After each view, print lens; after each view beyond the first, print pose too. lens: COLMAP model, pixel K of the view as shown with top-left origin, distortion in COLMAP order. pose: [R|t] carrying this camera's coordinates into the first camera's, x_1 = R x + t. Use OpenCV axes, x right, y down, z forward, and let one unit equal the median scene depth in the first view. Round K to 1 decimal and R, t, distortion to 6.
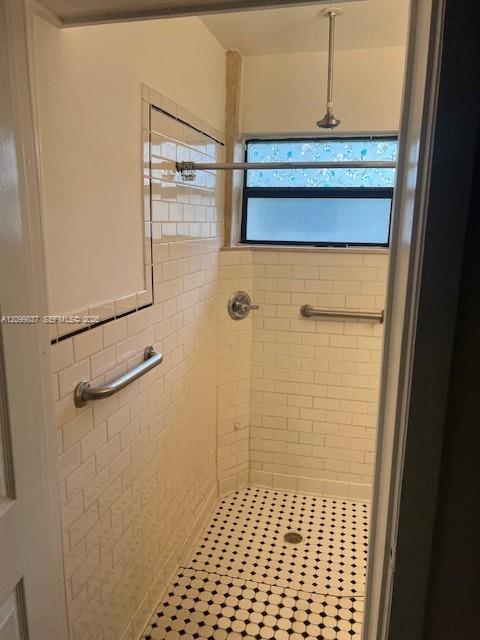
lens RADIAL K [[482.4, 0, 240.3], [0, 482.4, 322.3], [0, 0, 1]] dist [0.063831, -0.066144]
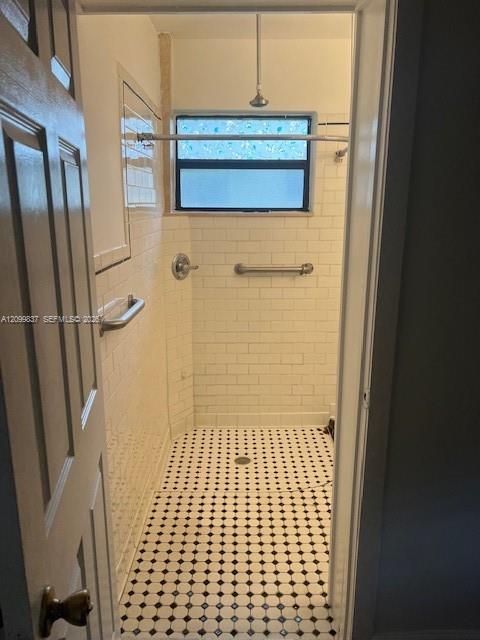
lens RADIAL K [[482.4, 0, 240.3], [0, 482.4, 322.3], [0, 0, 1]] dist [0.063831, -0.066144]
pose [[0.970538, -0.071711, 0.230029, -0.137956], [0.063505, 0.997059, 0.042889, 0.056211], [-0.232428, -0.027017, 0.972238, -0.125737]]
